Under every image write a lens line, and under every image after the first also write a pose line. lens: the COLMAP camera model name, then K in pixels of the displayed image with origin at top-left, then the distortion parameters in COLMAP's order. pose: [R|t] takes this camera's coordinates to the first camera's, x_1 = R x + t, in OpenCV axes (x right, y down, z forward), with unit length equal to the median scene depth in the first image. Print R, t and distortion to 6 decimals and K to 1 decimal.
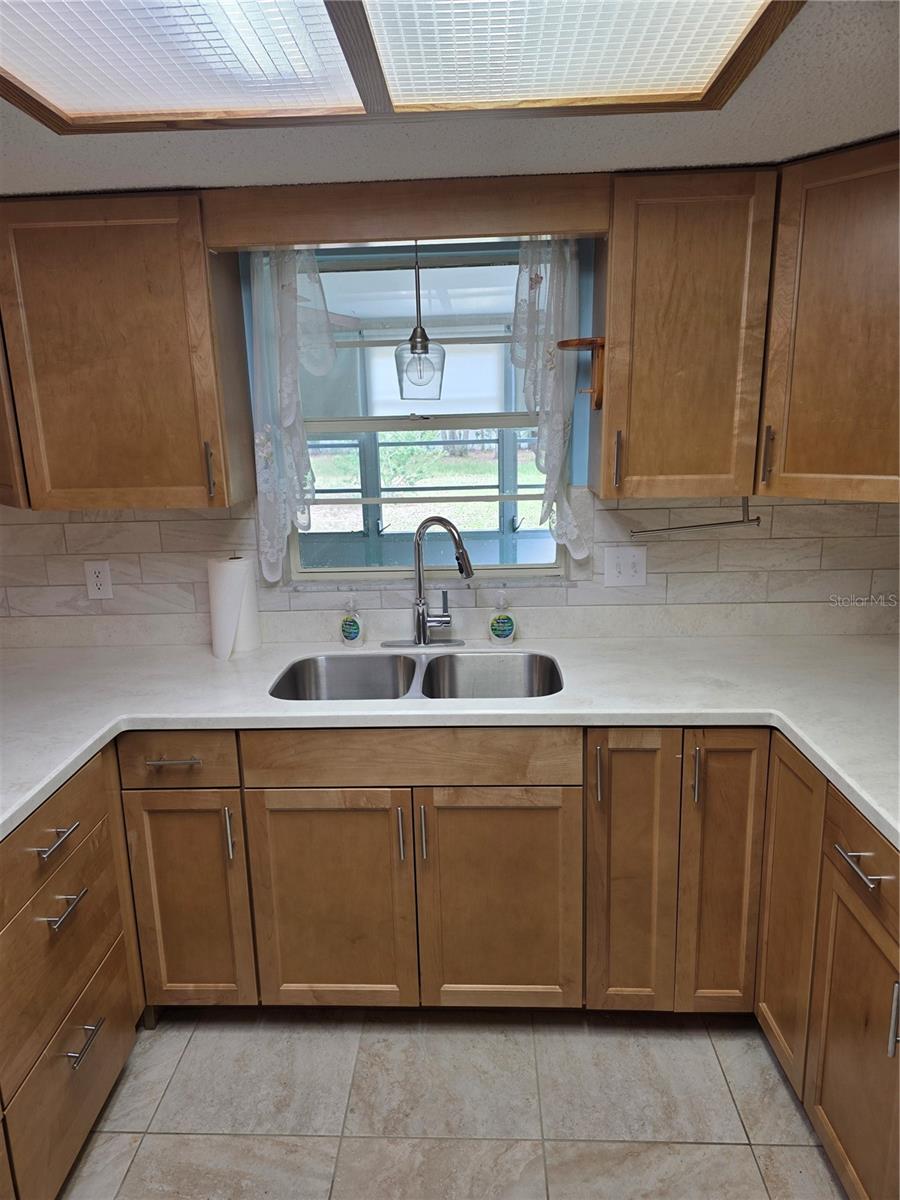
lens RADIAL K [[797.5, 0, 449.0], [0, 797.5, 597.9], [0, 0, 1]] dist [0.052052, -0.041073]
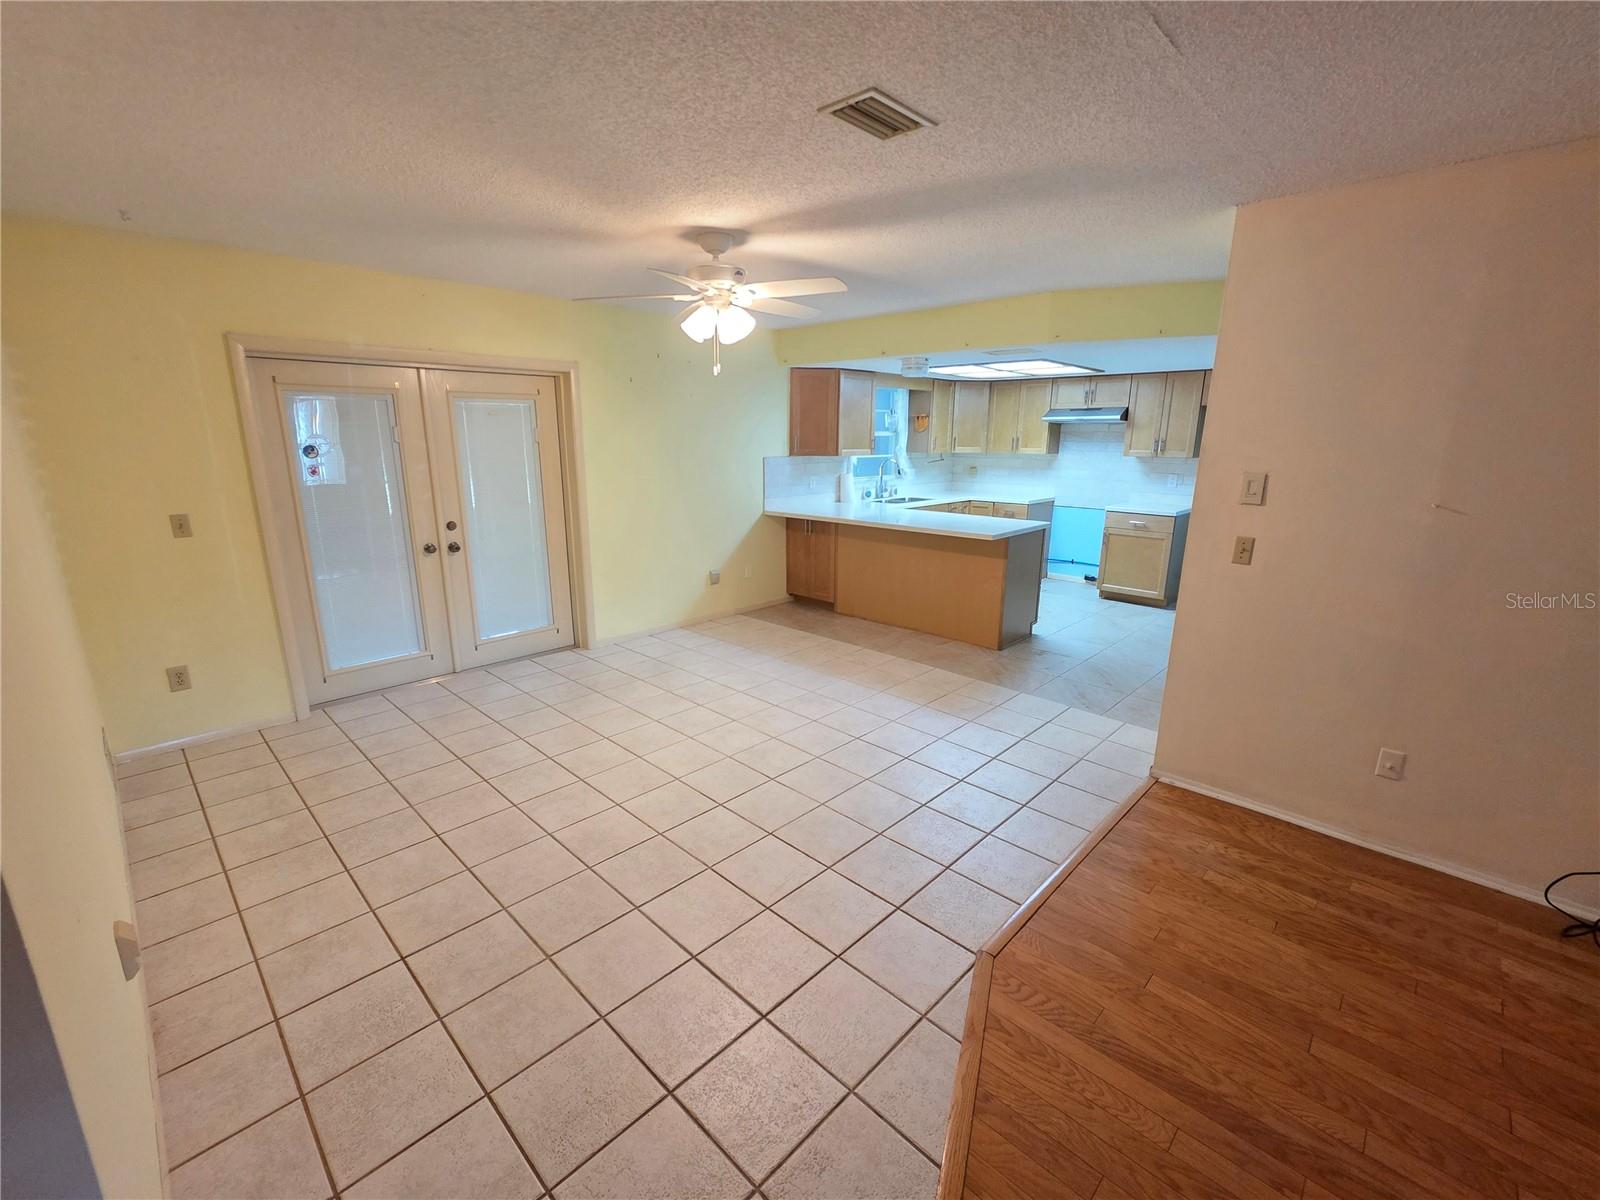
lens RADIAL K [[675.3, 0, 796.8], [0, 675.3, 598.1], [0, 0, 1]] dist [-0.004147, -0.000727]
pose [[0.663916, -0.150421, 0.732522, -2.533100], [0.141661, 0.987122, 0.074308, 0.222504], [-0.734266, 0.054435, 0.676675, -0.700702]]
